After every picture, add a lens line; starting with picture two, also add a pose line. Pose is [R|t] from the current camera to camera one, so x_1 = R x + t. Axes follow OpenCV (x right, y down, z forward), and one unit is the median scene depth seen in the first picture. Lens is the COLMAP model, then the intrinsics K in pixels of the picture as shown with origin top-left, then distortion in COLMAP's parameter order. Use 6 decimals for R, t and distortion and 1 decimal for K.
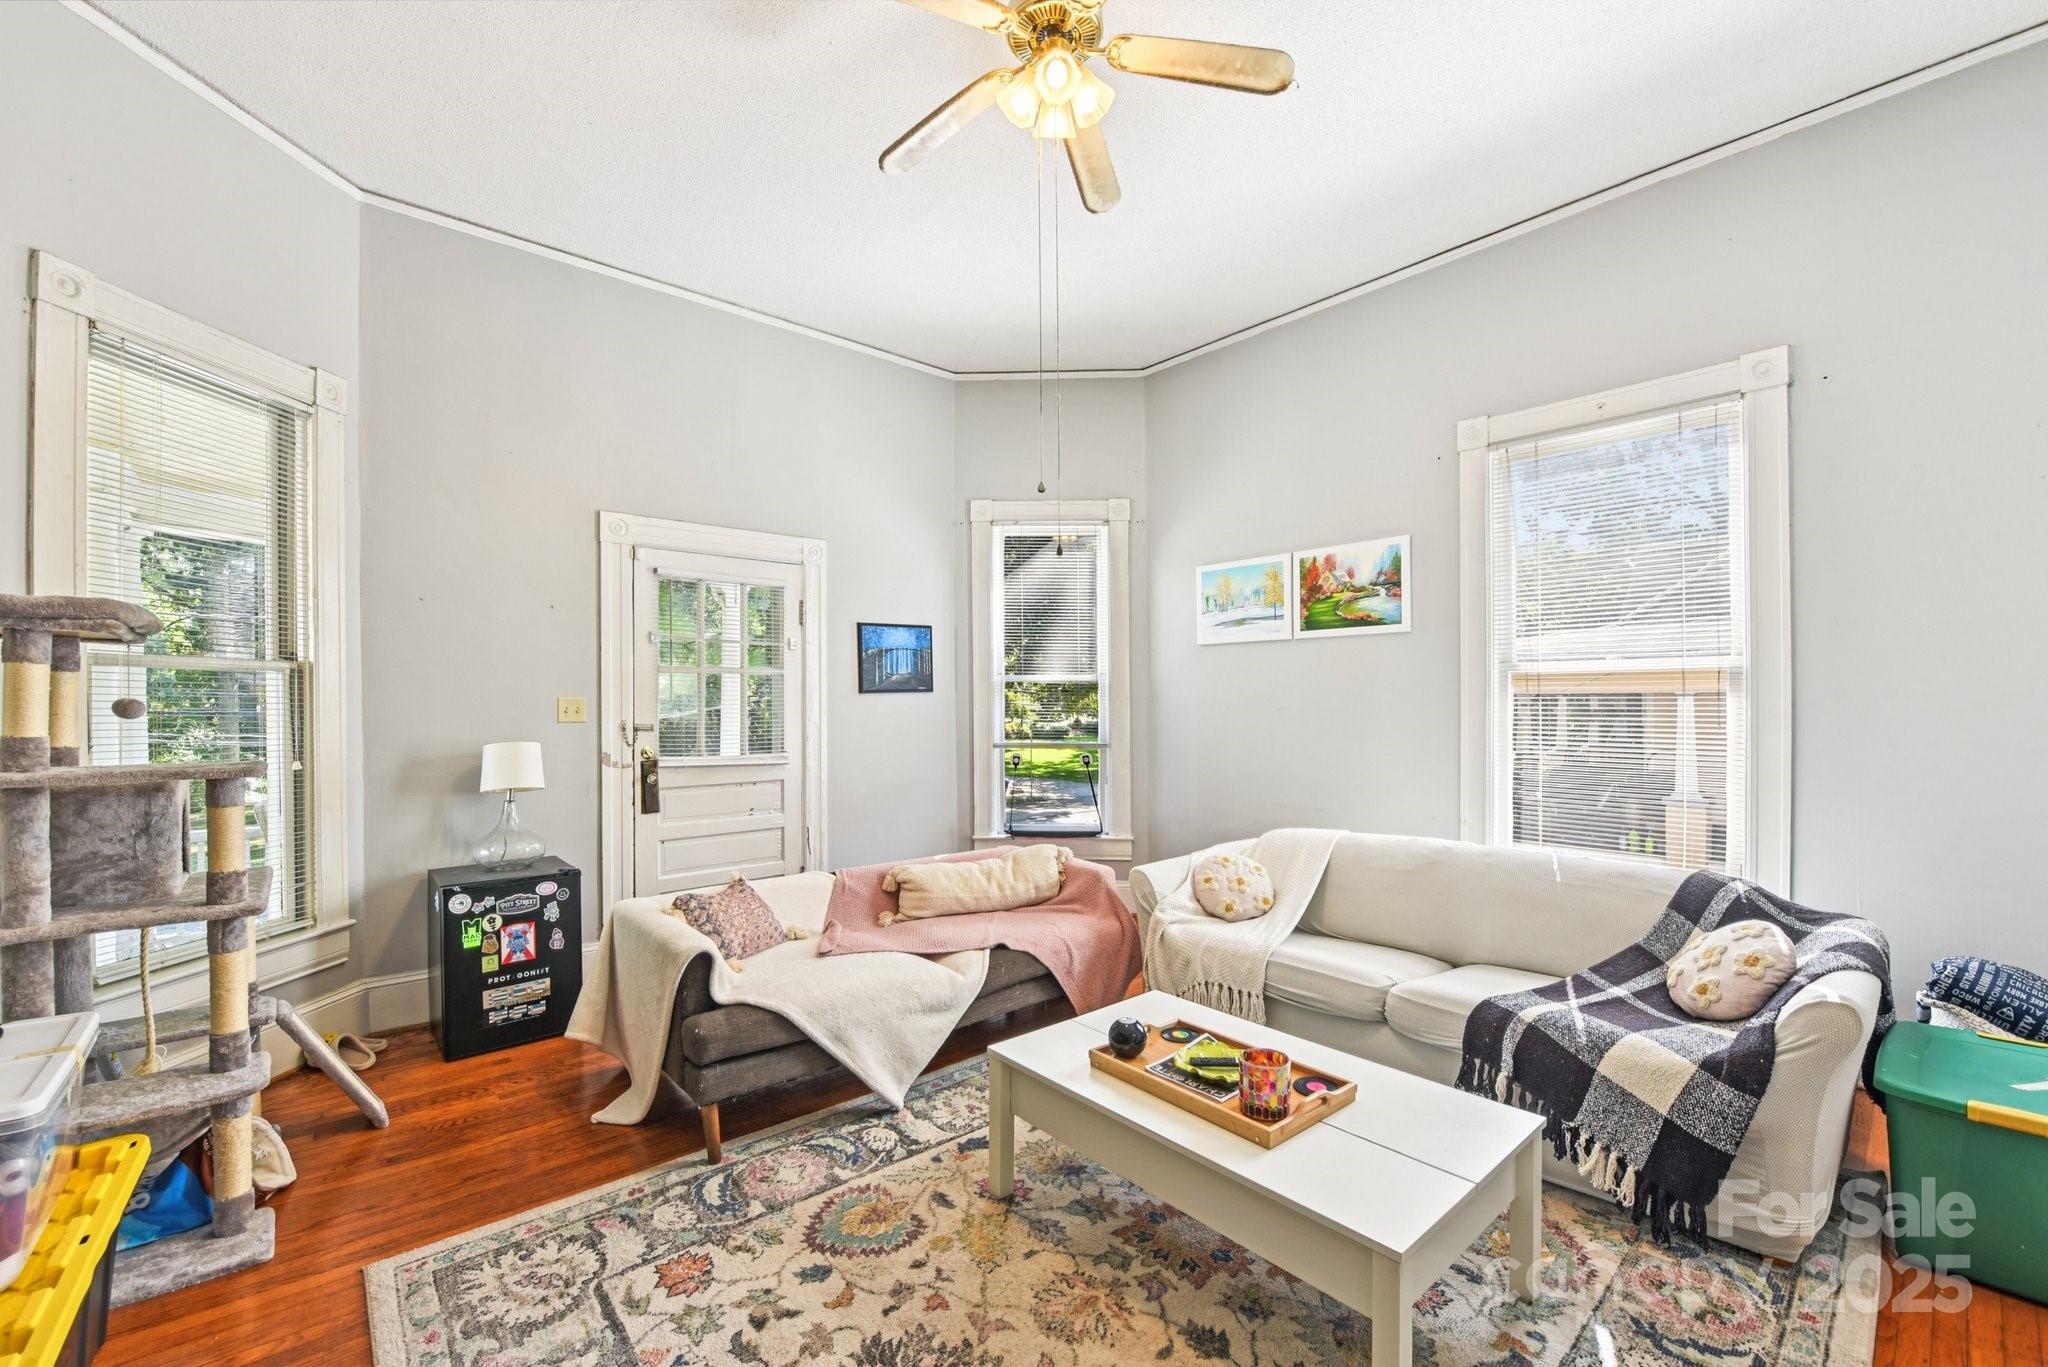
lens RADIAL K [[838.8, 0, 1023.2], [0, 838.8, 691.4], [0, 0, 1]] dist [-0.001843, -0.000084]
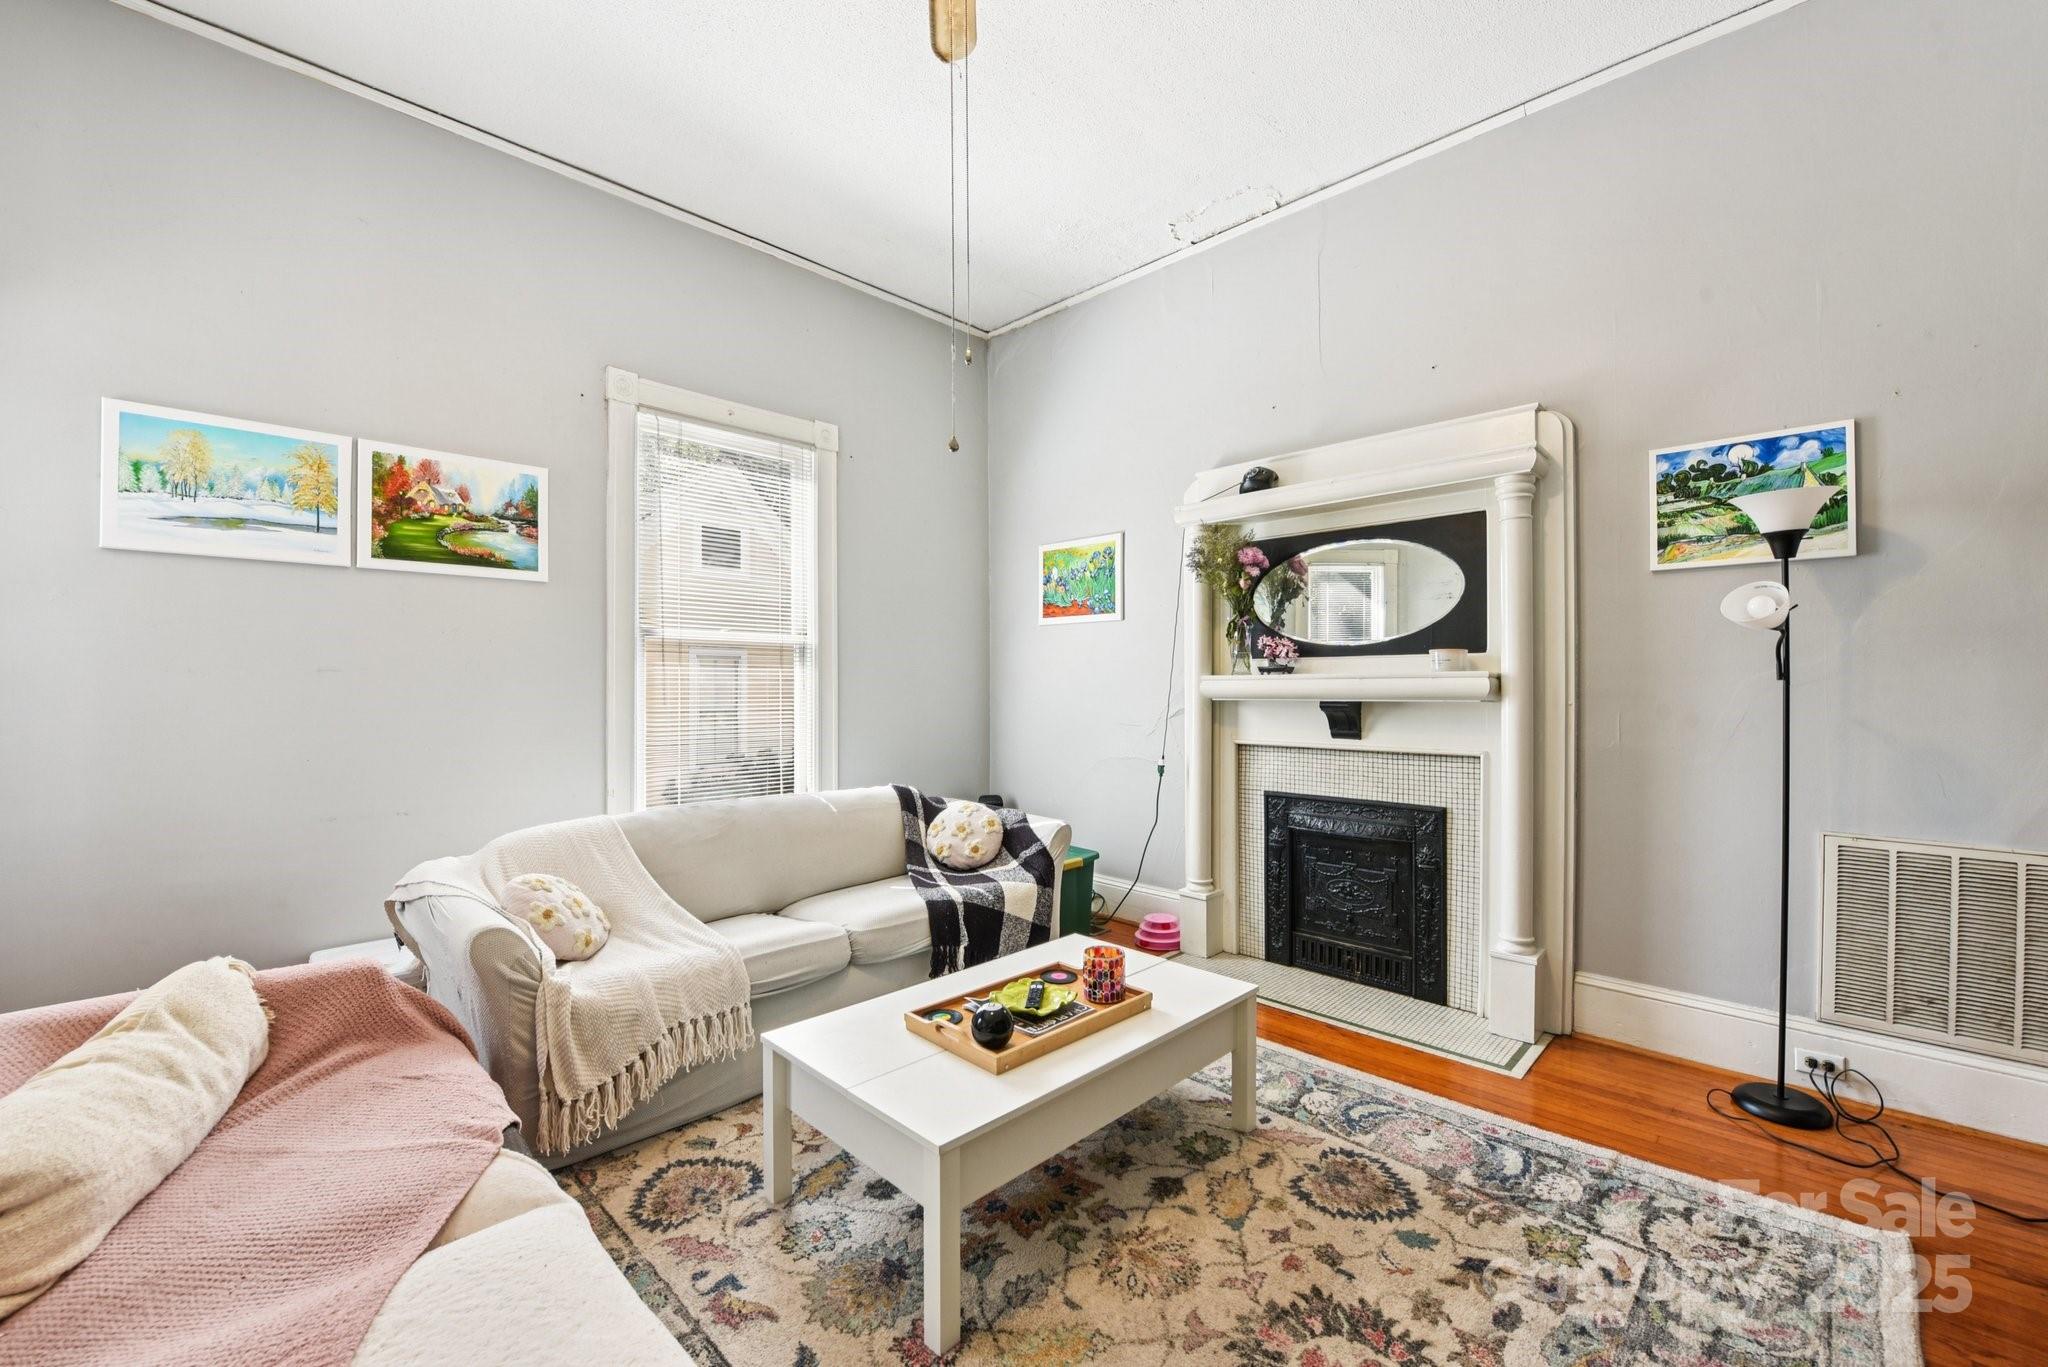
lens RADIAL K [[843.2, 0, 1026.3], [0, 843.2, 675.6], [0, 0, 1]] dist [-0.009691, -0.000300]
pose [[-0.076585, 0.015694, 0.996940, -0.409073], [-0.008538, 0.999829, -0.016395, 0.032169], [-0.997027, -0.009768, -0.076438, 0.553316]]
